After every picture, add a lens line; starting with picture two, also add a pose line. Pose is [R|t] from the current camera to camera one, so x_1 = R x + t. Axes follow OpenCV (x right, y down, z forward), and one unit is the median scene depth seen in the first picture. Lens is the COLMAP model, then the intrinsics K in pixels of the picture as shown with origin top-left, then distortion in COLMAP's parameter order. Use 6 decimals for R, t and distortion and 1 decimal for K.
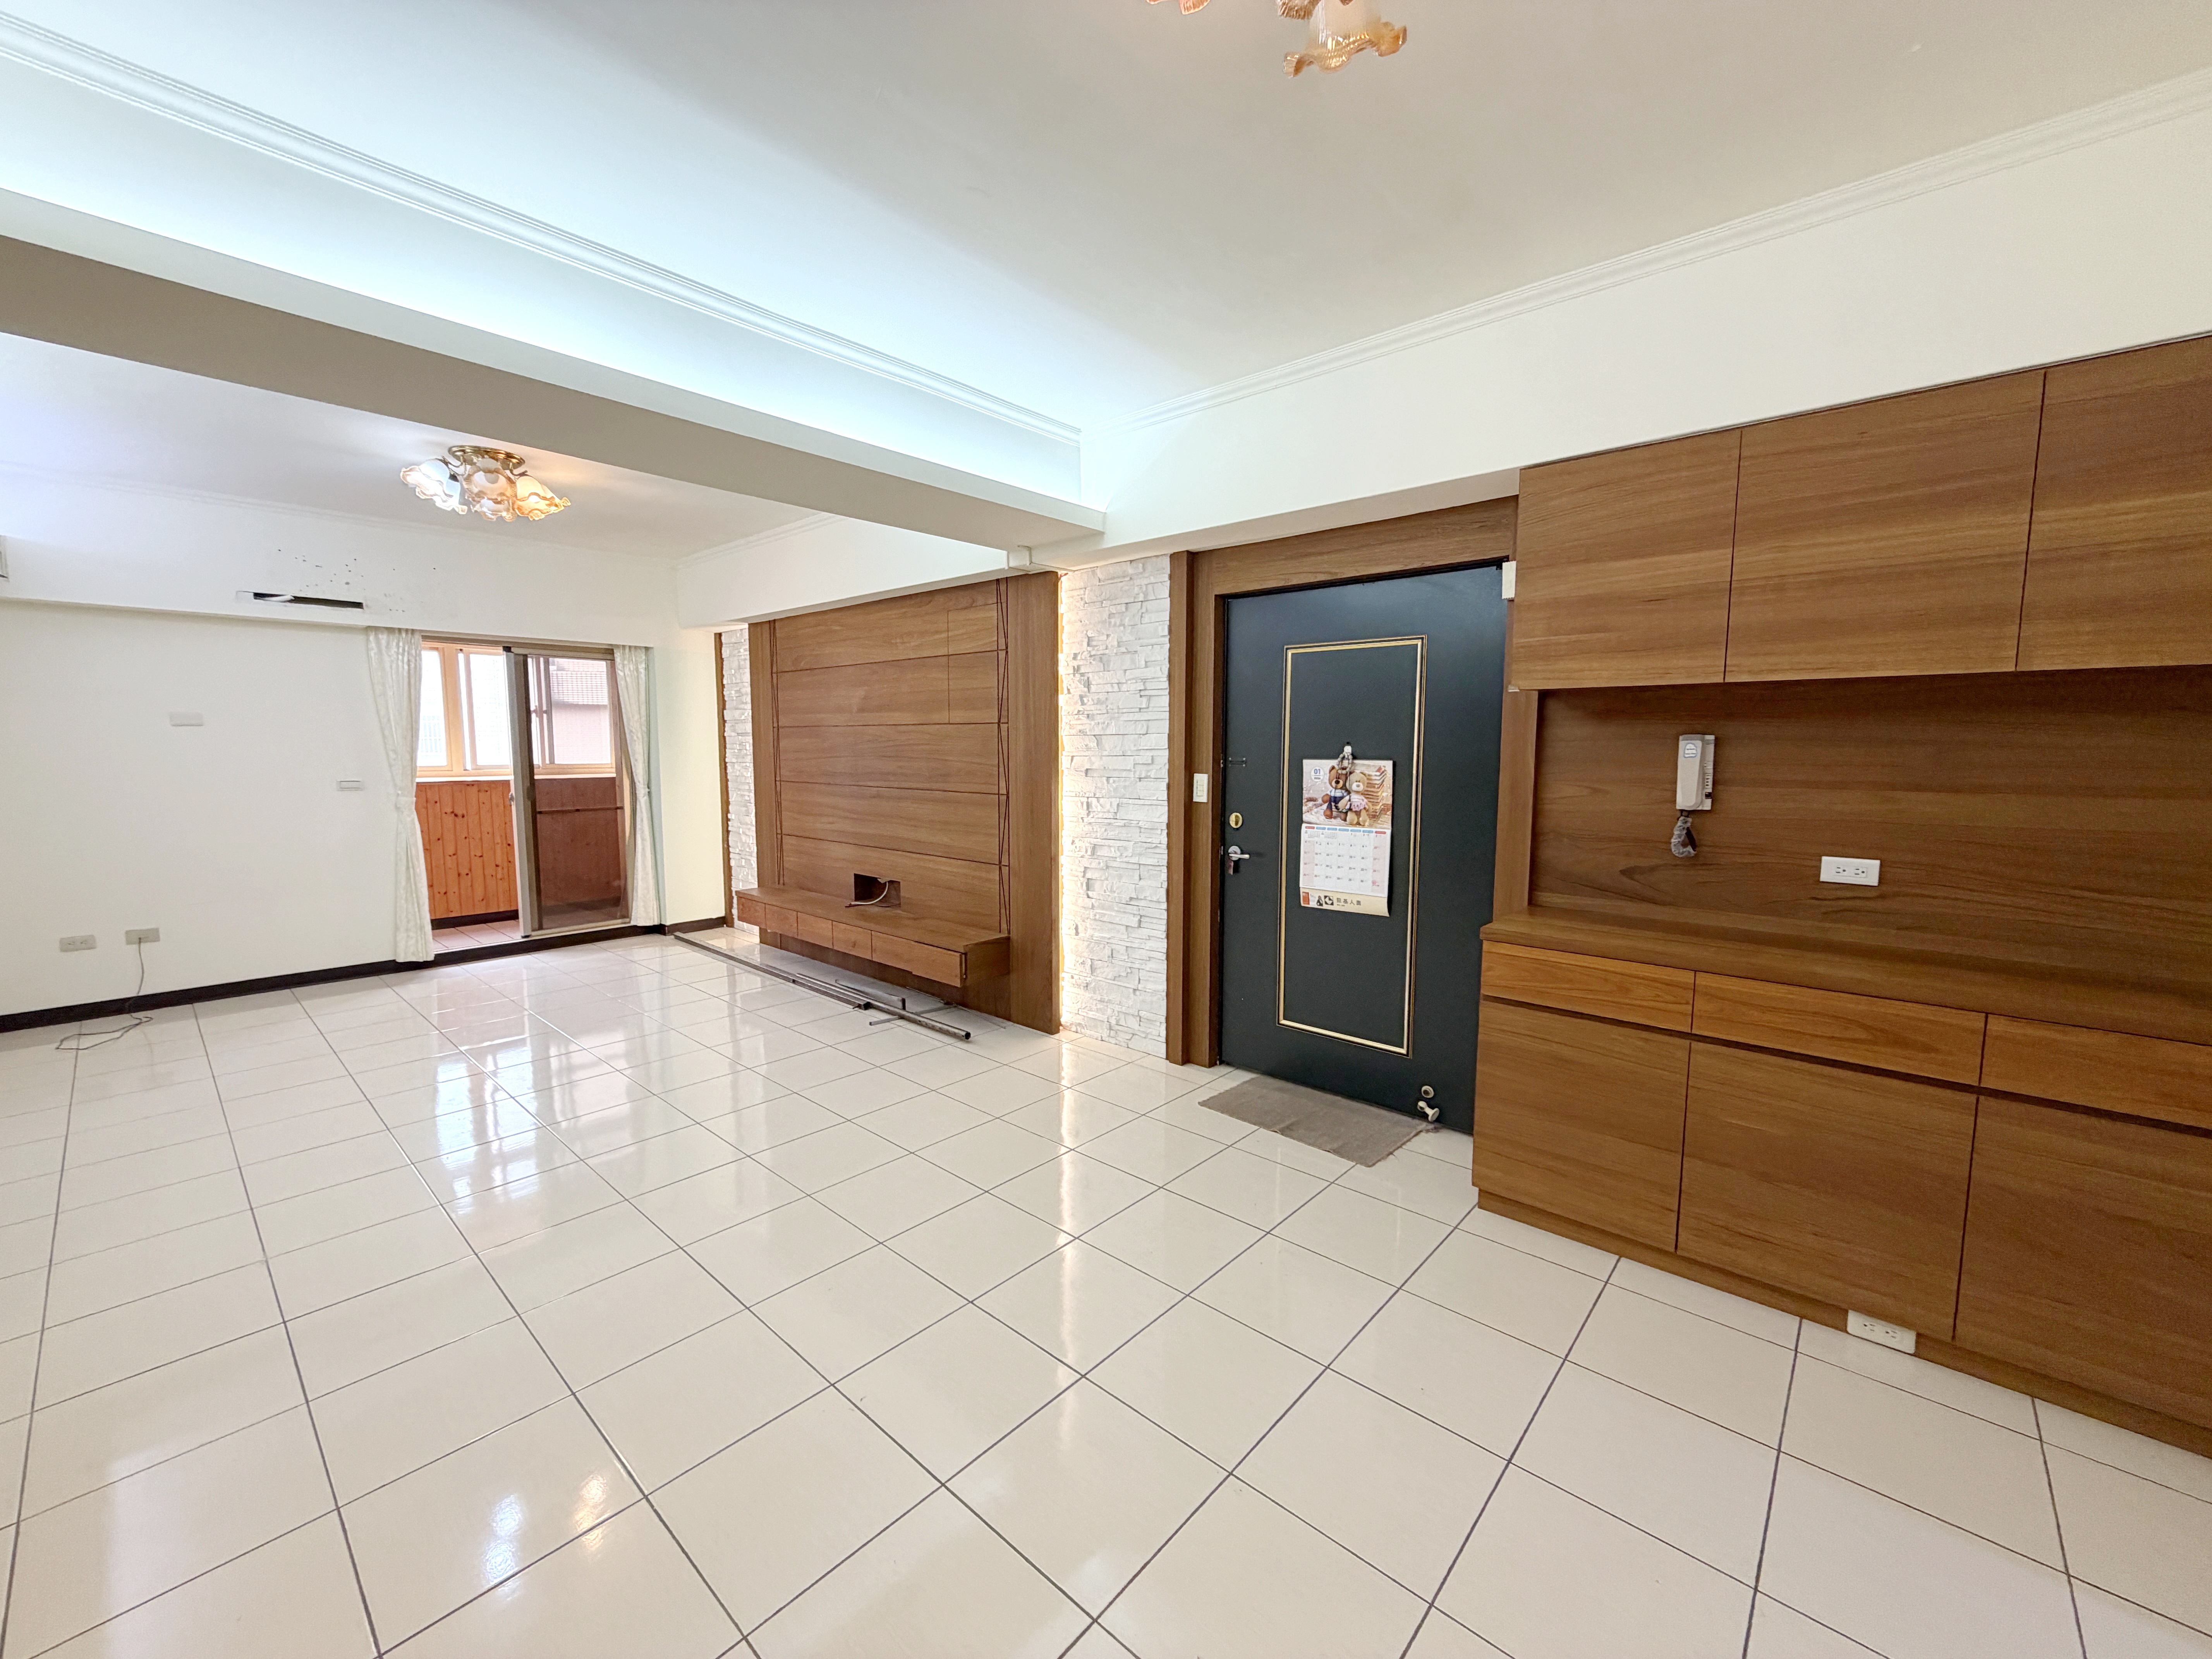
lens RADIAL K [[880.6, 0, 1099.2], [0, 880.6, 830.0], [0, 0, 1]] dist [-0.001042, 0.000146]
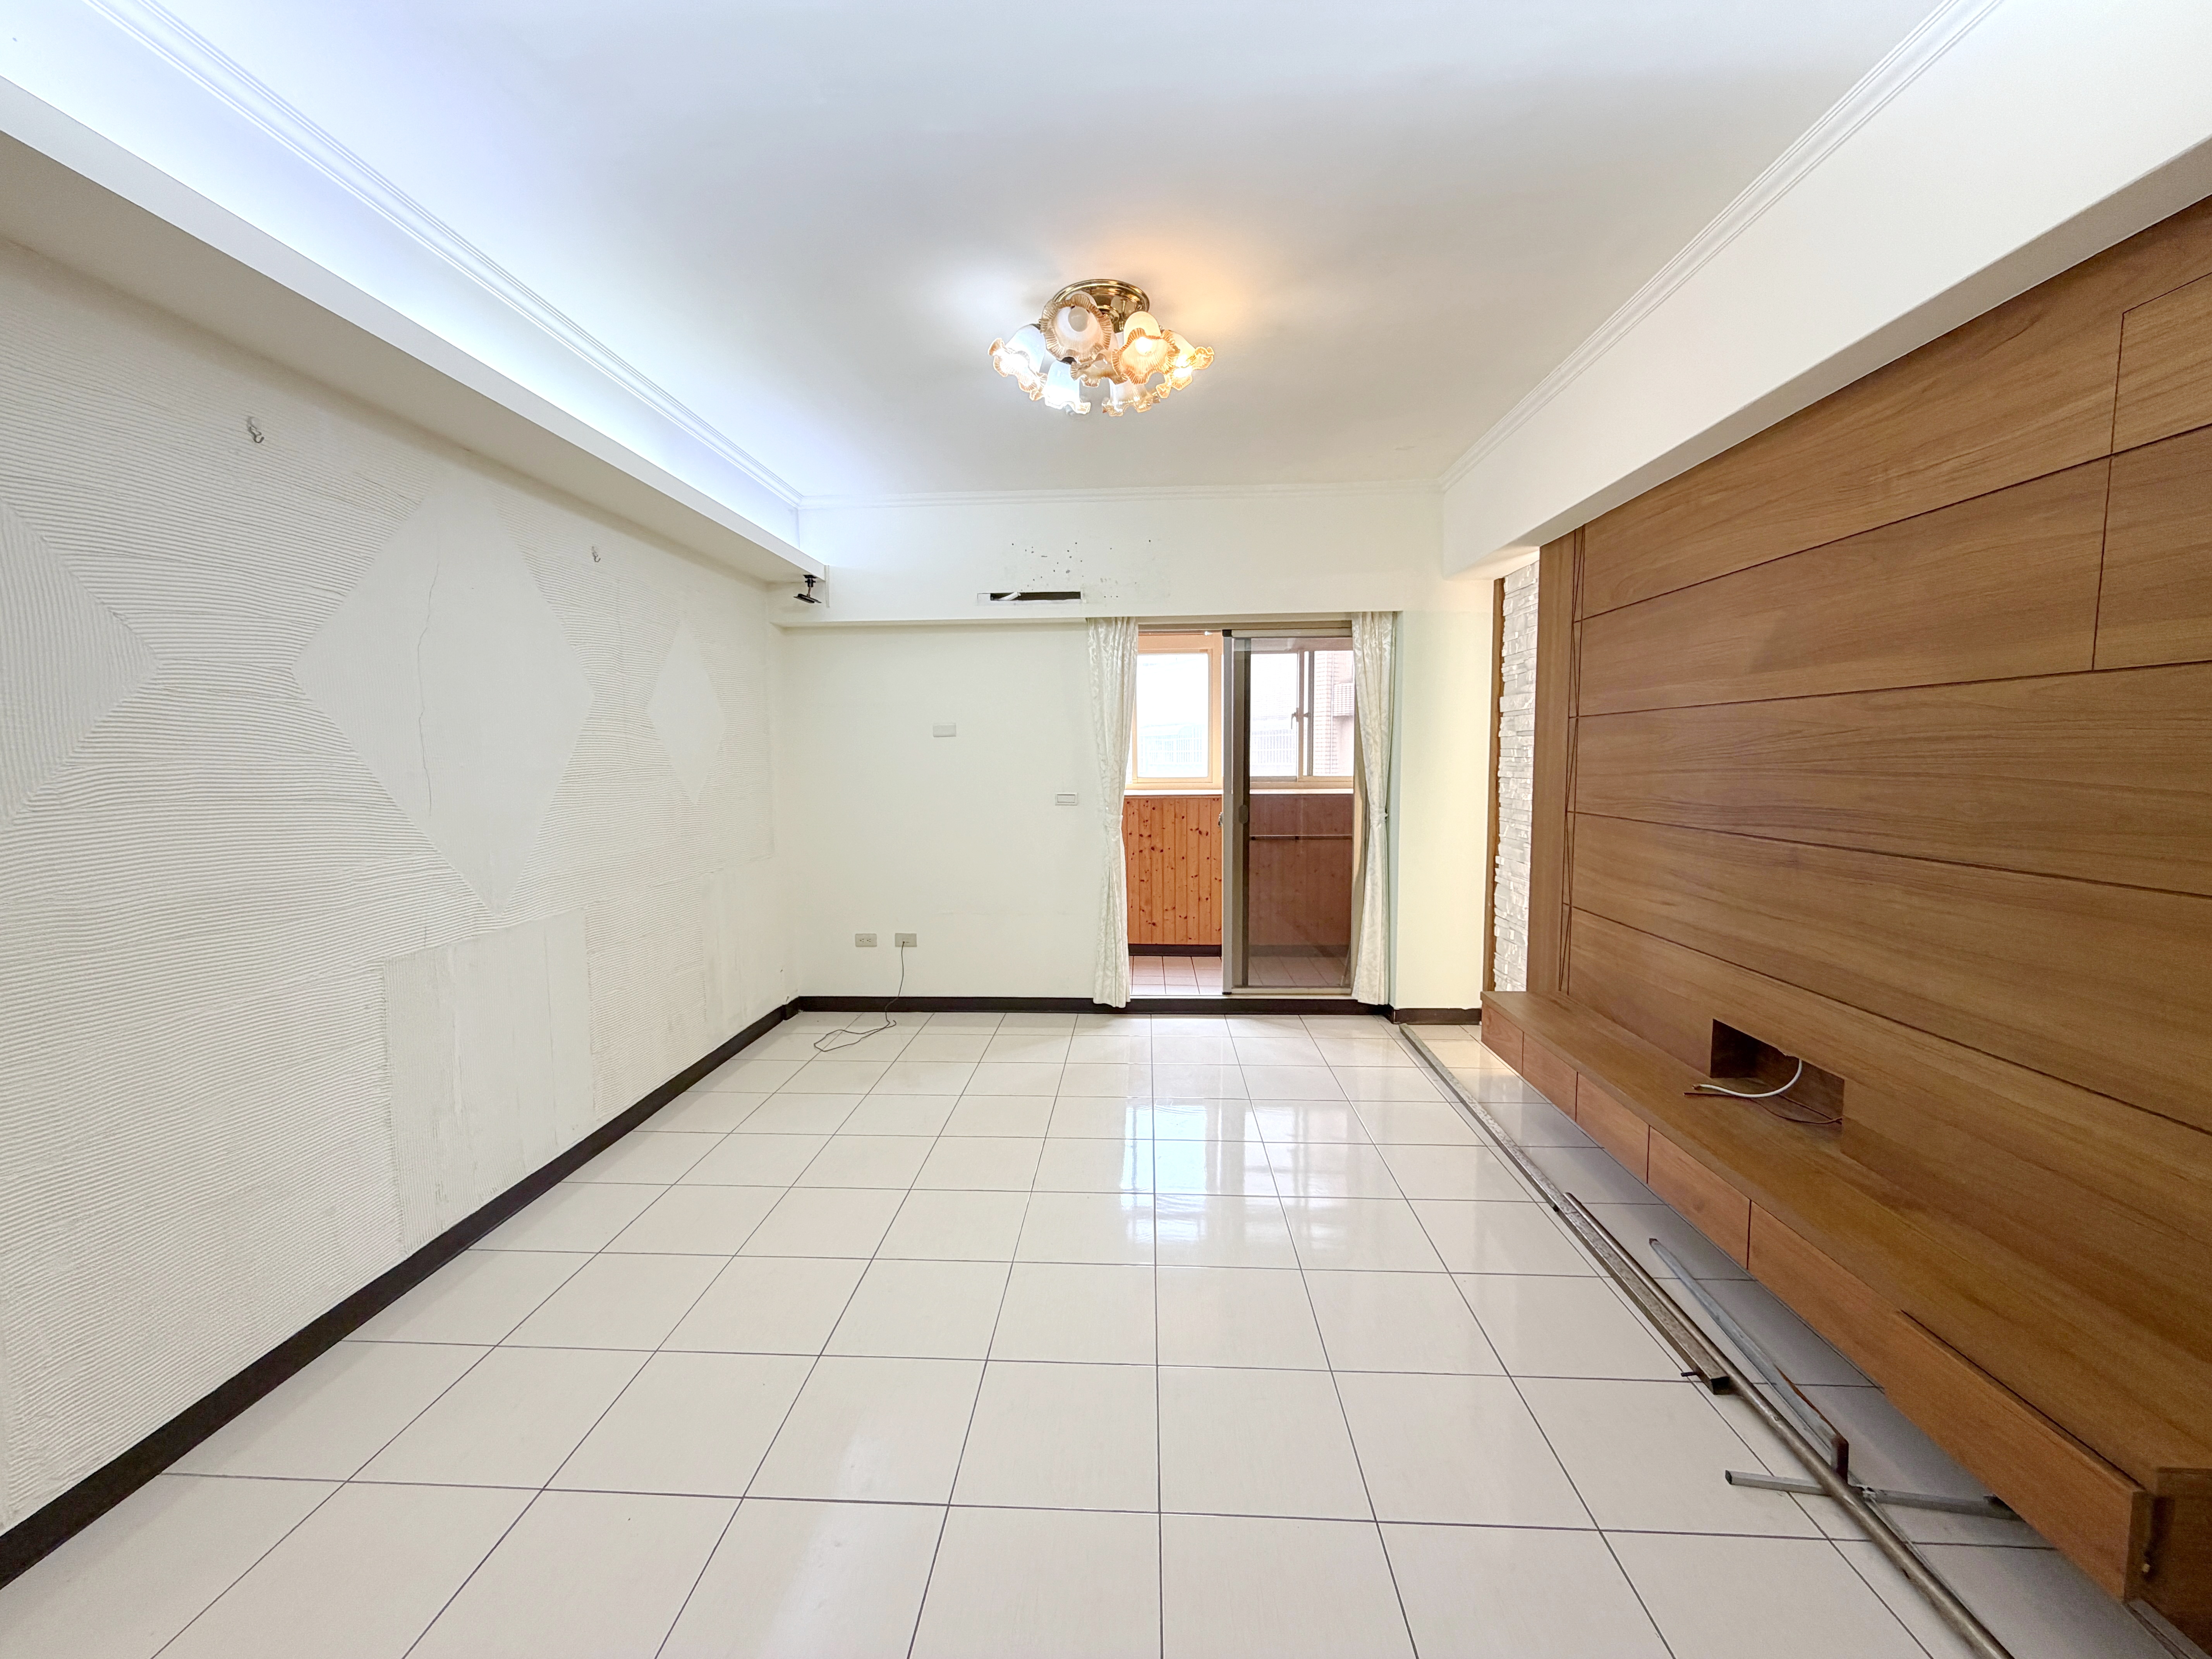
lens RADIAL K [[880.6, 0, 1099.2], [0, 880.6, 830.0], [0, 0, 1]] dist [-0.001042, 0.000146]
pose [[0.628326, 0.057286, -0.775838, -0.160641], [-0.066226, 0.997604, 0.020027, -0.049487], [0.775126, 0.038797, 0.630614, 0.569632]]
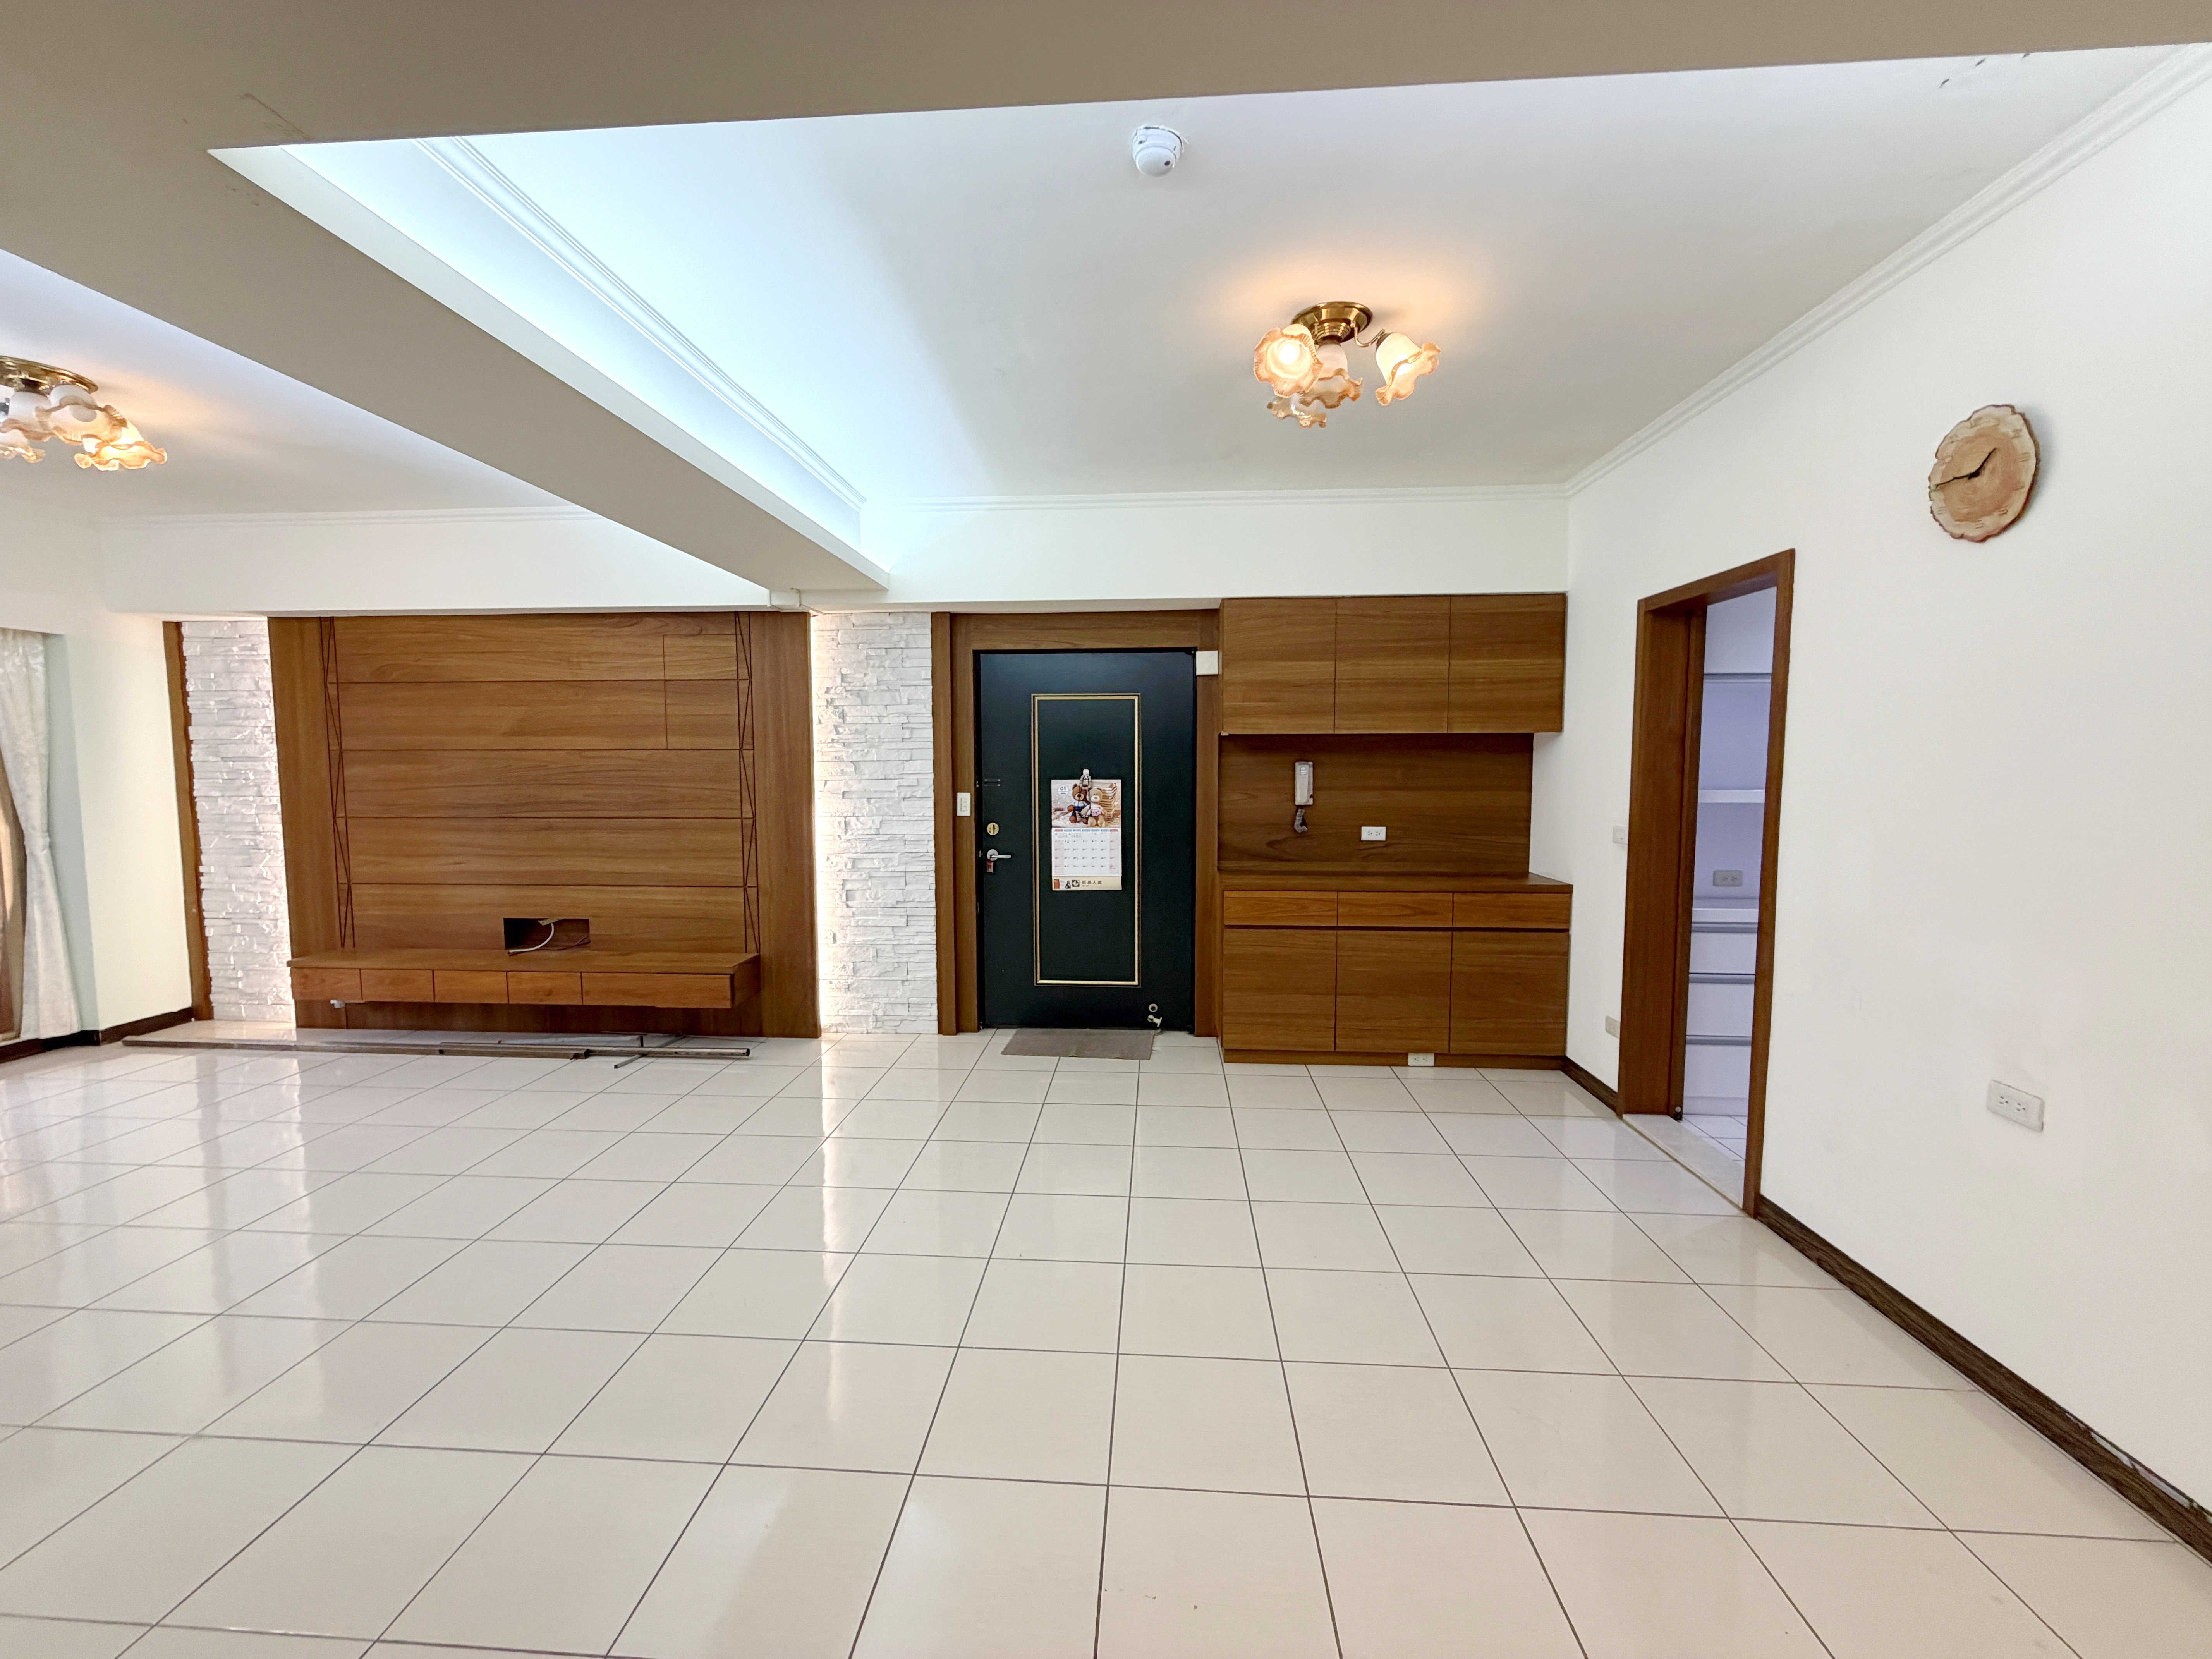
lens RADIAL K [[880.6, 0, 1099.2], [0, 880.6, 830.0], [0, 0, 1]] dist [-0.001042, 0.000146]
pose [[0.785841, -0.050345, 0.616376, -0.443581], [0.064819, 0.997896, -0.001133, 0.001517], [-0.615022, 0.040843, 0.787451, -0.073850]]
